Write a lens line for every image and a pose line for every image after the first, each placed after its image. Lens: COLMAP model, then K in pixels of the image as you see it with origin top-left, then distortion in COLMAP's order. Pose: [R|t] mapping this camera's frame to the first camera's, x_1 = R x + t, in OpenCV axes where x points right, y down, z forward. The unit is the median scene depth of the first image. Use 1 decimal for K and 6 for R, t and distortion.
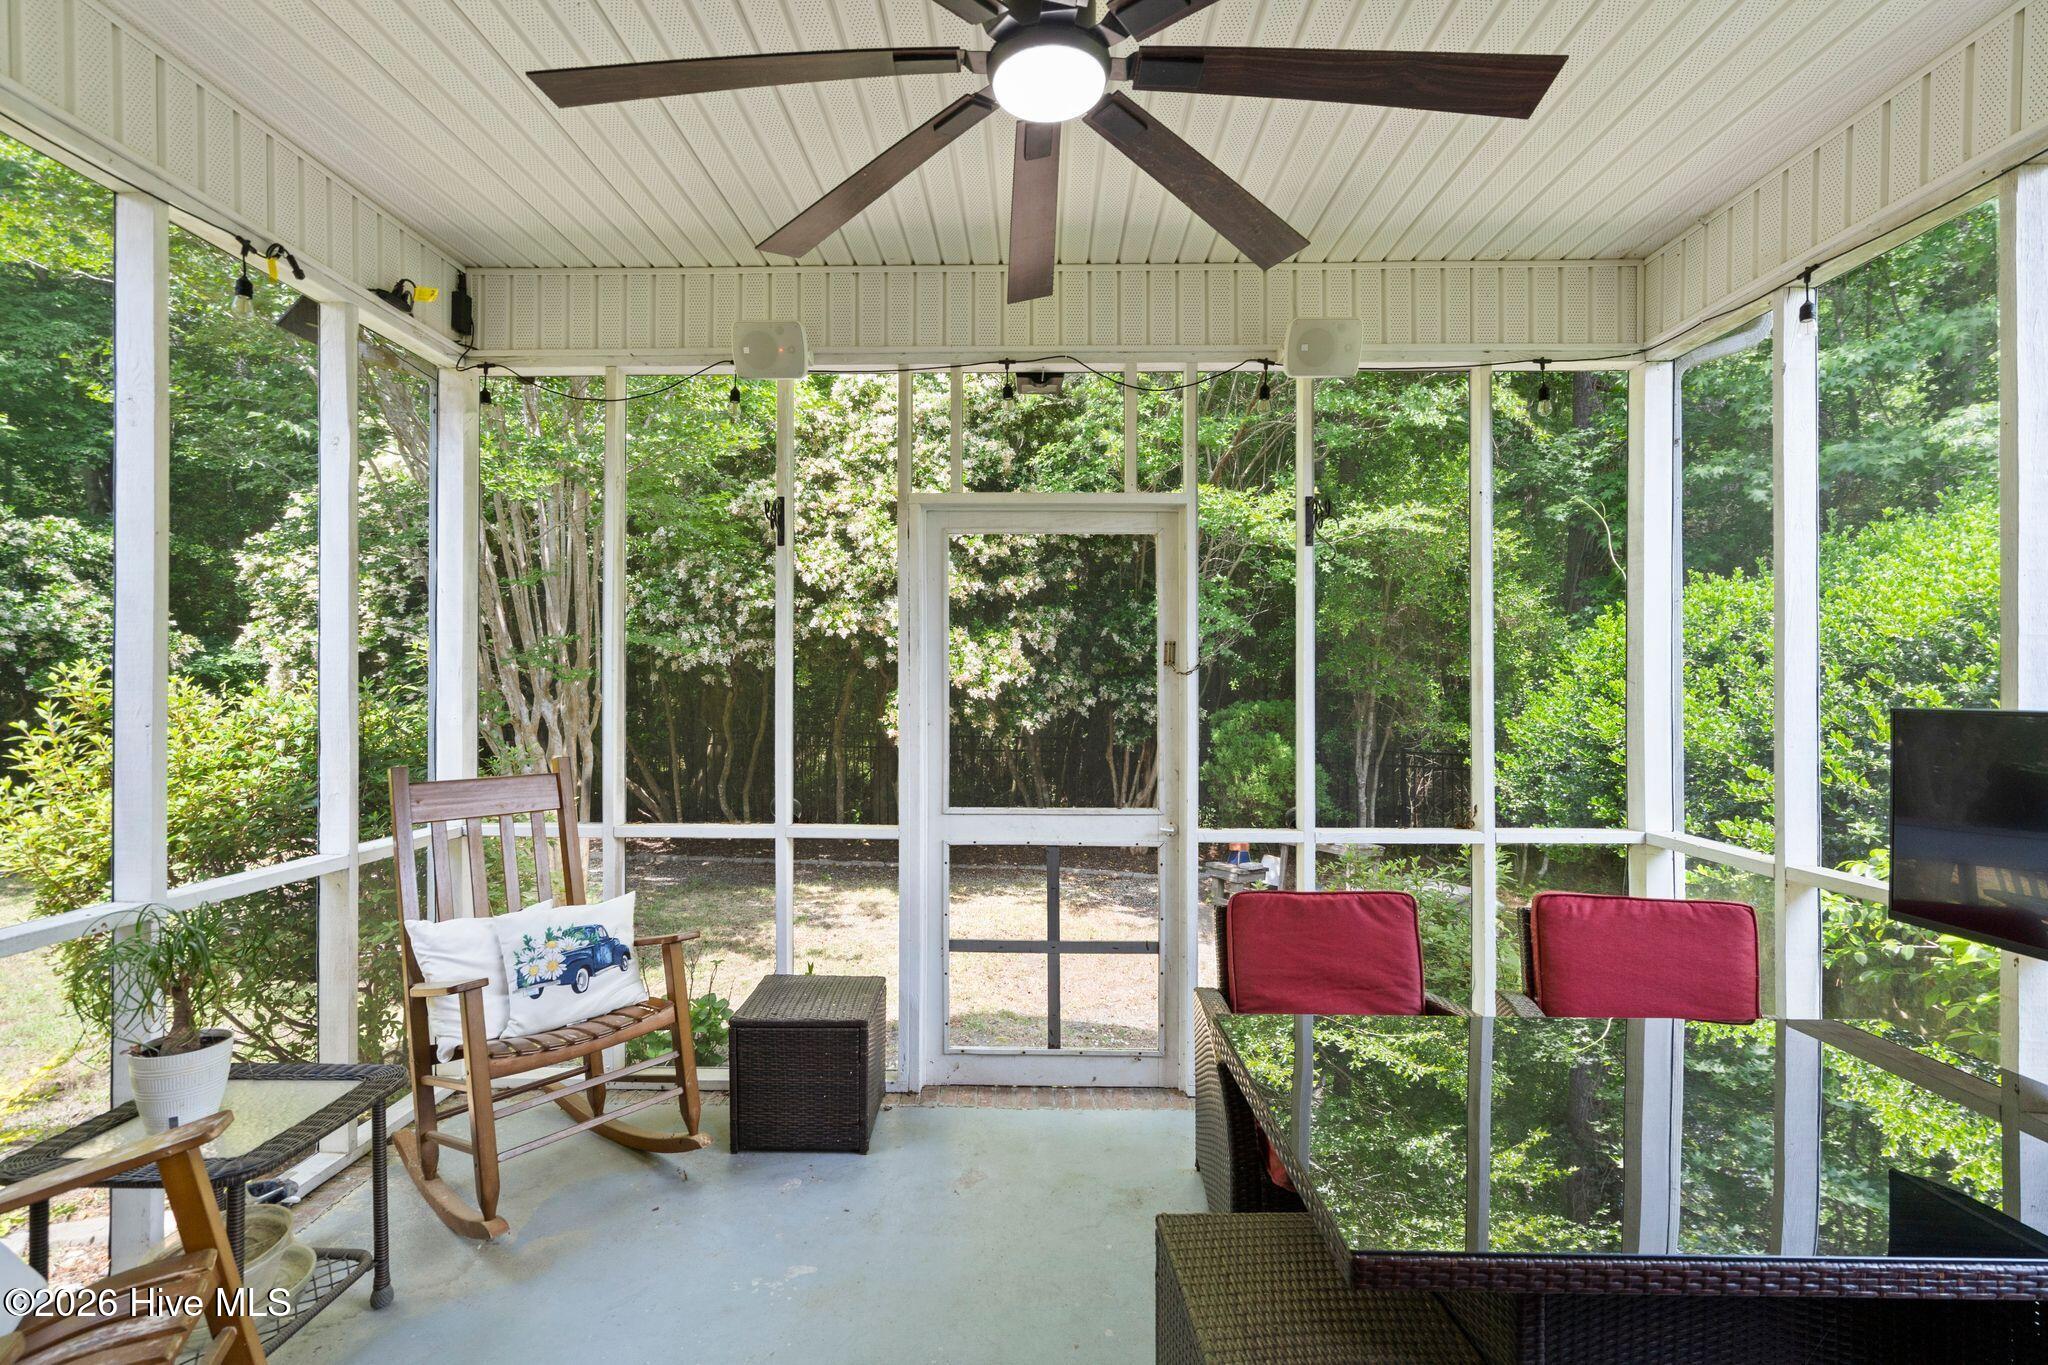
lens RADIAL K [[925.1, 0, 1015.9], [0, 925.1, 686.6], [0, 0, 1]] dist [-0.003553, 0.000242]
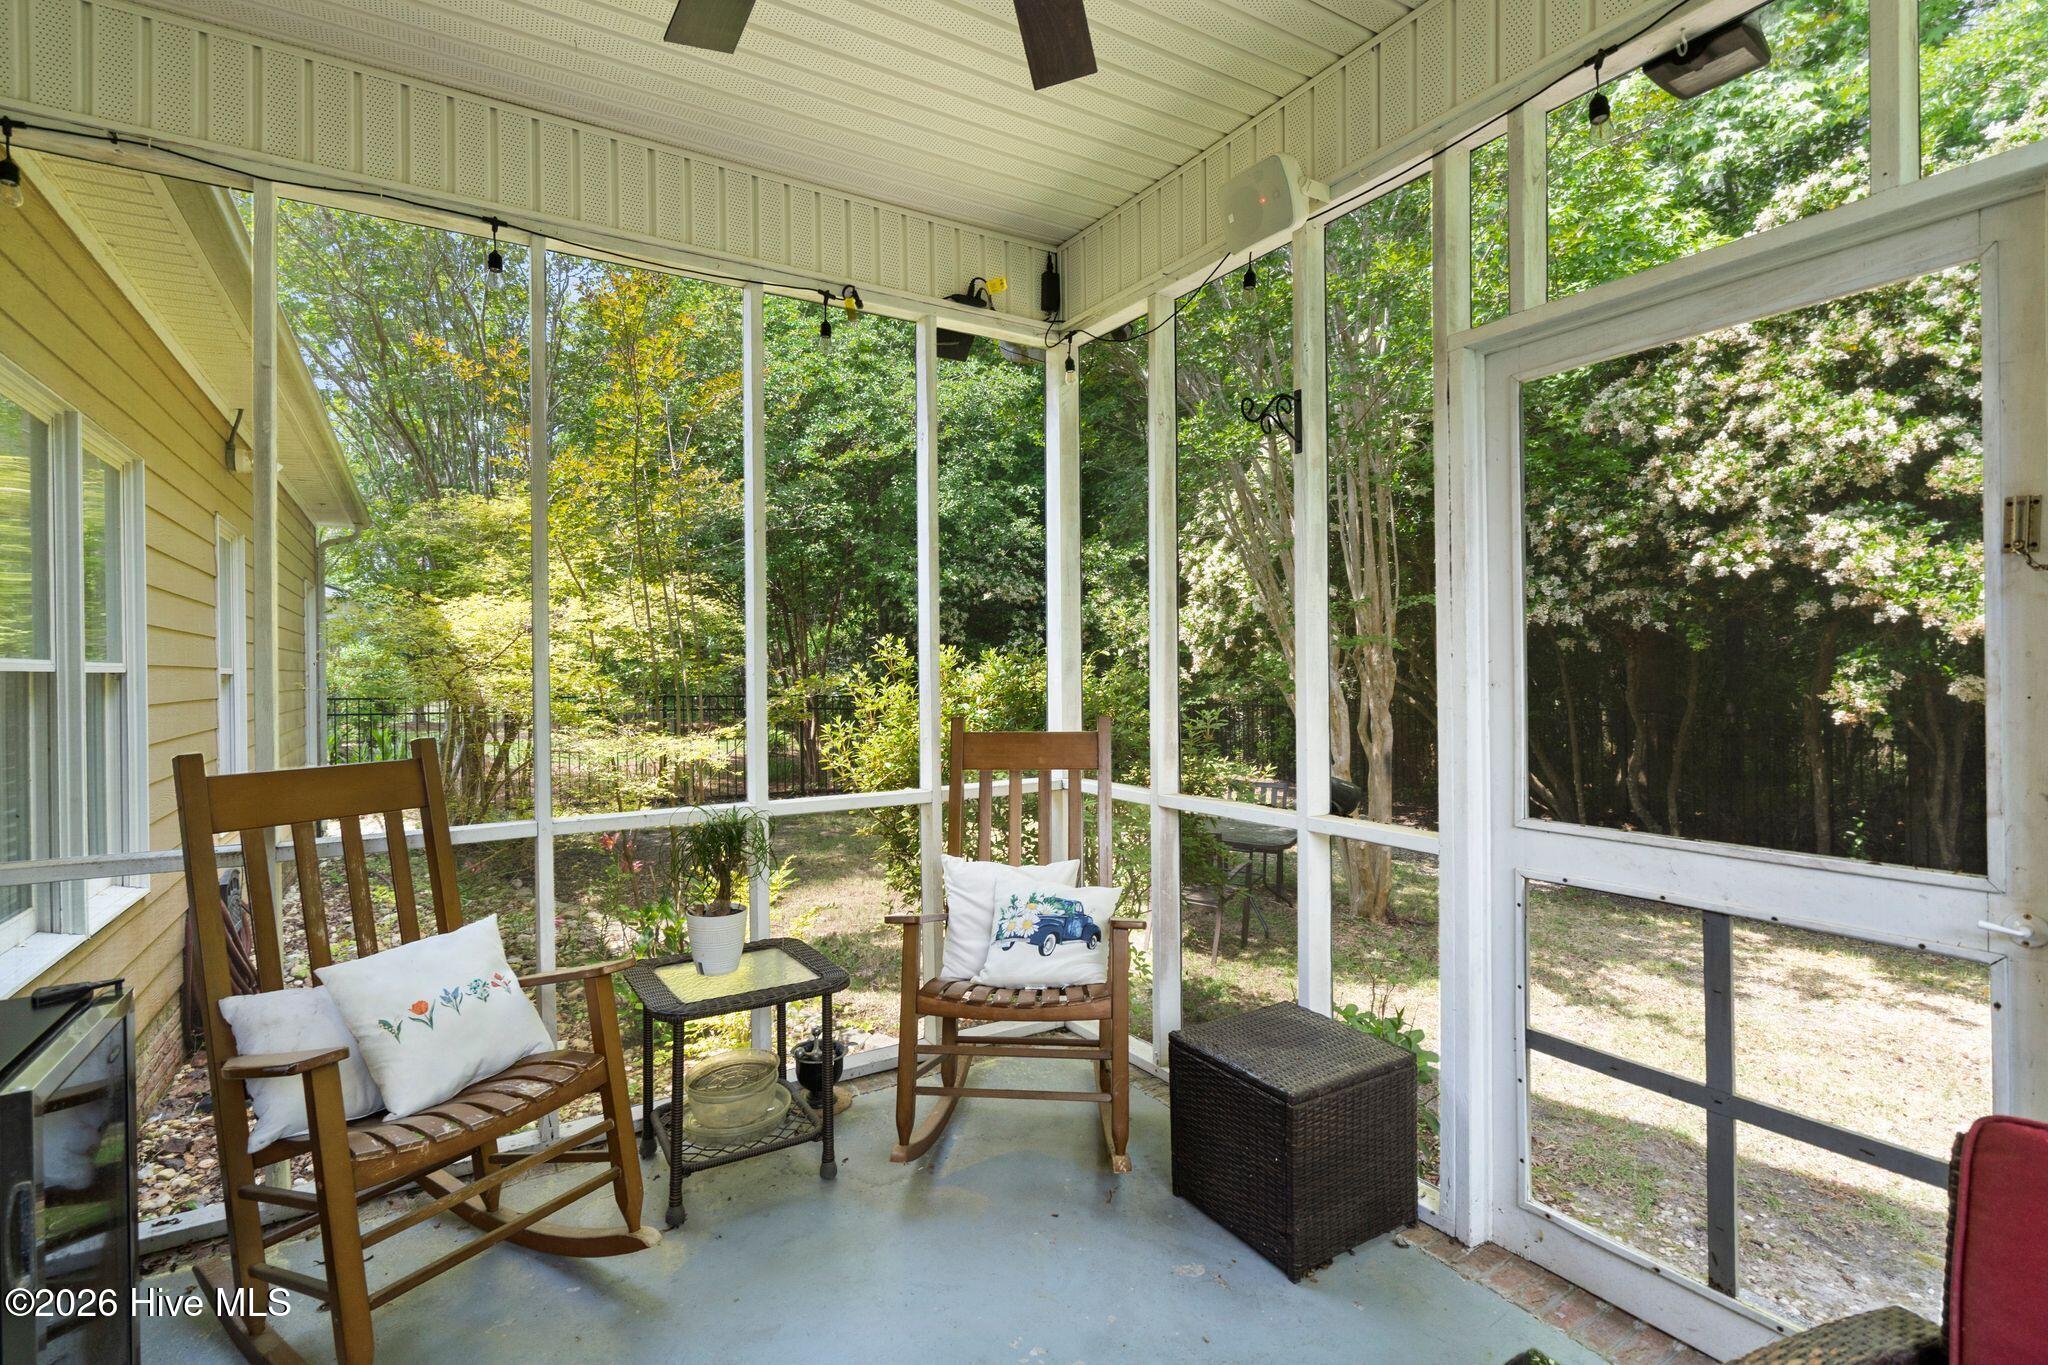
lens RADIAL K [[961.6, 0, 997.3], [0, 961.6, 671.4], [0, 0, 1]] dist [0.002116, -0.000593]
pose [[0.541015, -0.005397, -0.840996, 0.281911], [0.011001, 0.999939, 0.000661, 0.026696], [0.840941, -0.009609, 0.541041, 0.343924]]
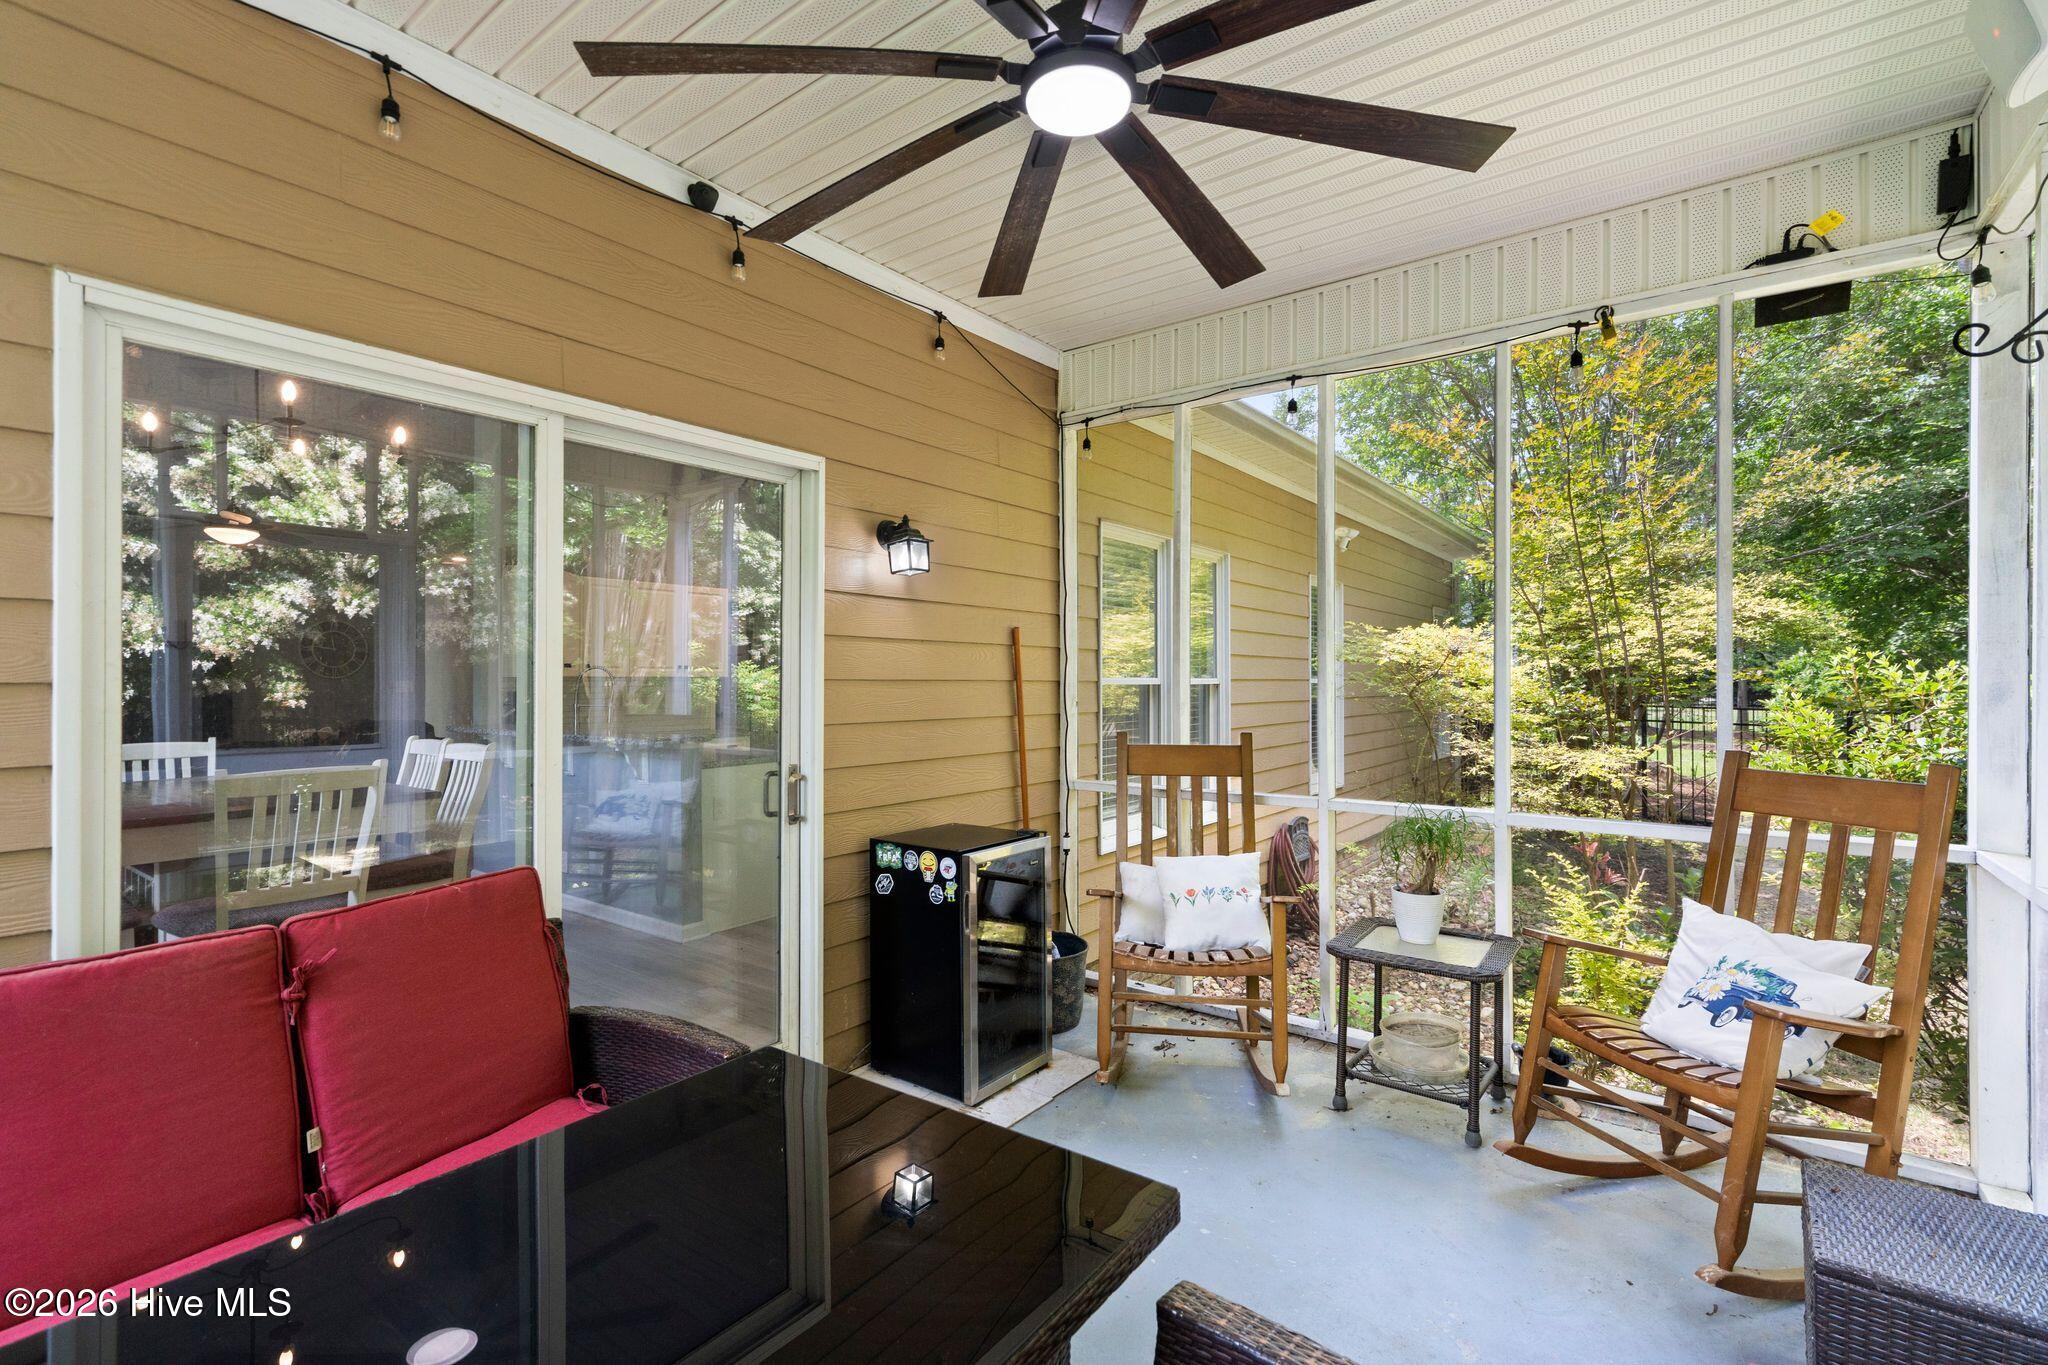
lens RADIAL K [[925.1, 0, 1032.9], [0, 925.1, 681.6], [0, 0, 1]] dist [-0.003553, 0.000242]
pose [[-0.571044, 0.000749, -0.820919, 0.469290], [-0.000767, 0.999999, 0.001445, 0.012098], [0.820919, 0.001455, -0.571043, 0.792481]]
